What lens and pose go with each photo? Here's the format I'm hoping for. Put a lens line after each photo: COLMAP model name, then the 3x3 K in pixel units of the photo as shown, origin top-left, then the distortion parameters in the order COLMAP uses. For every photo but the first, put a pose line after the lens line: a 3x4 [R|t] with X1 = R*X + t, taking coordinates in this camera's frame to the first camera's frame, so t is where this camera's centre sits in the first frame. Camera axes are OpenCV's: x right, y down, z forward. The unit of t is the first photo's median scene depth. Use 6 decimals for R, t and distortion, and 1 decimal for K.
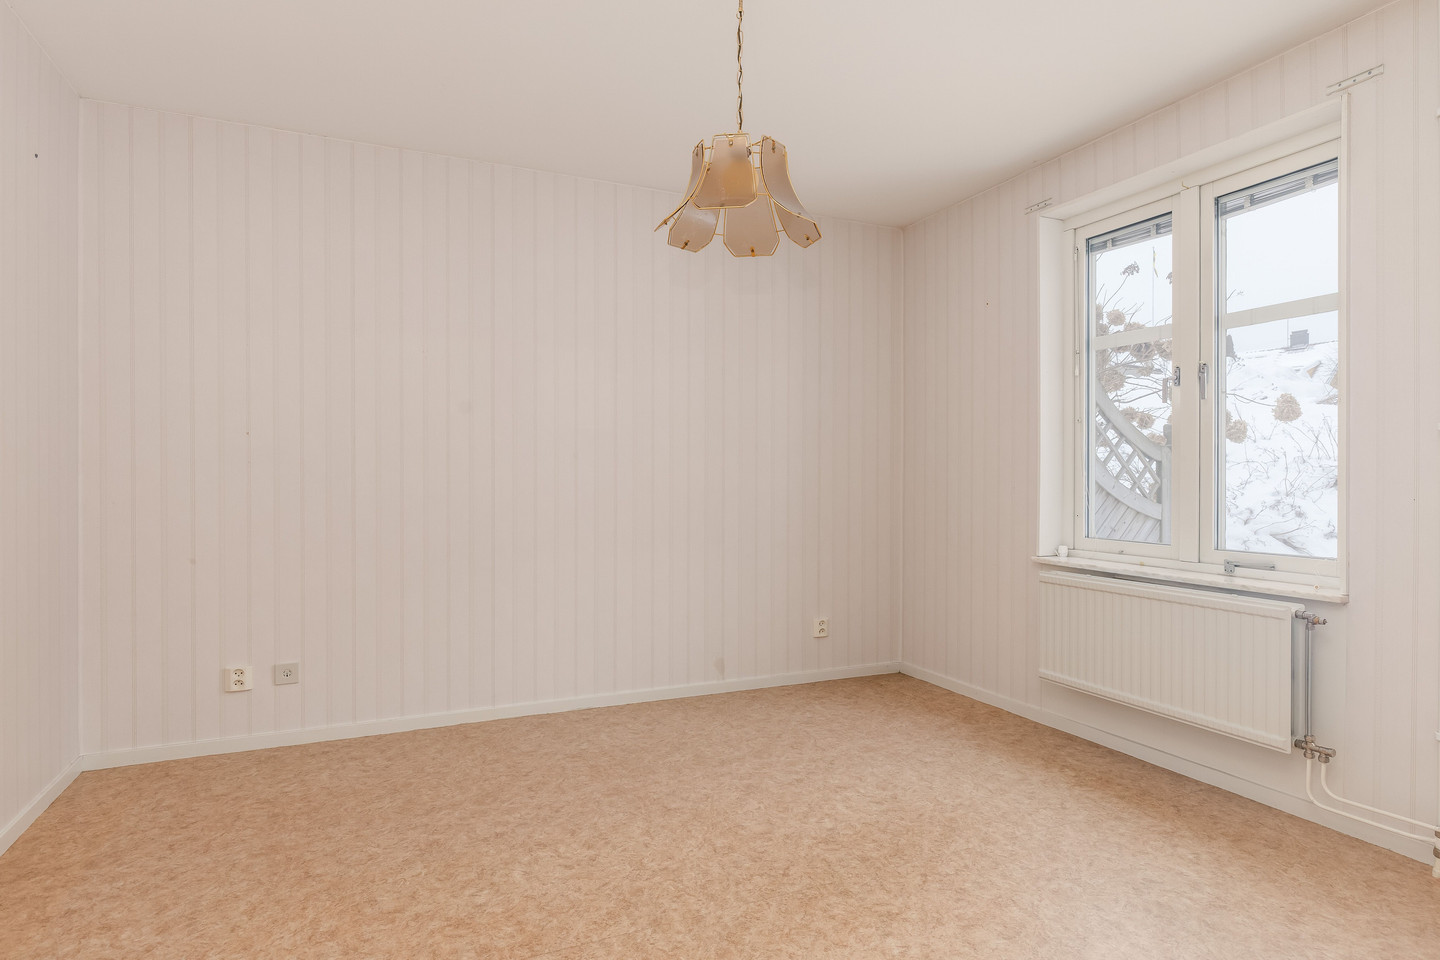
lens RADIAL K [[806.0, 0, 733.7], [0, 806.0, 450.1], [0, 0, 1]] dist [0.010571, 0.006350]
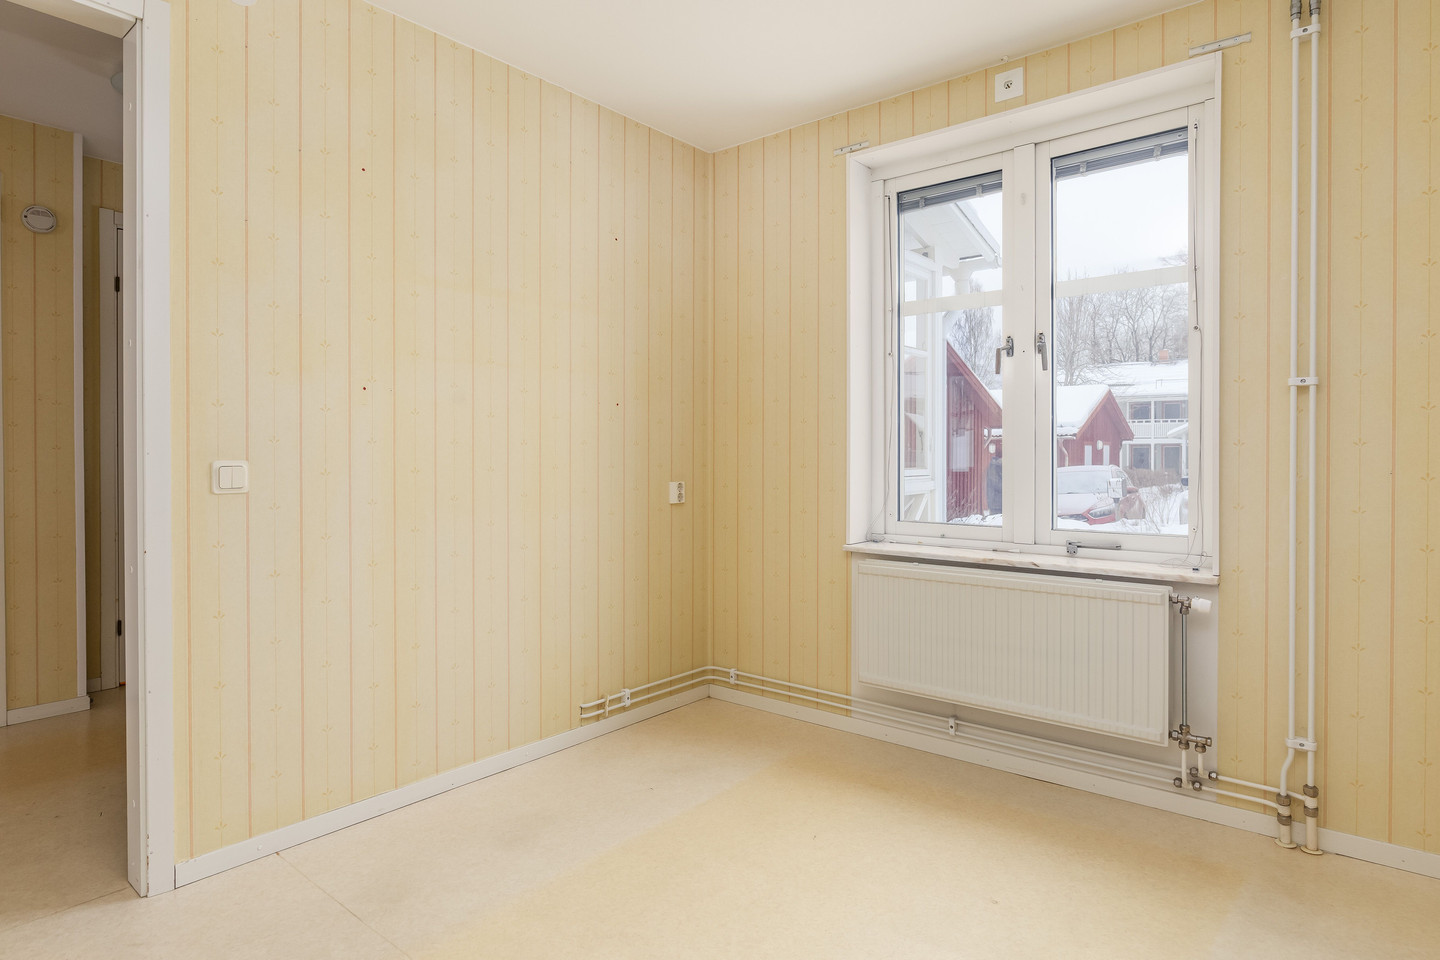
lens RADIAL K [[806.0, 0, 745.3], [0, 806.0, 433.1], [0, 0, 1]] dist [0.010571, 0.006350]
pose [[0.895763, 0.010069, 0.444418, -0.148594], [-0.013663, 0.999895, 0.004885, 0.010072], [-0.444322, -0.010448, 0.895806, 0.321842]]
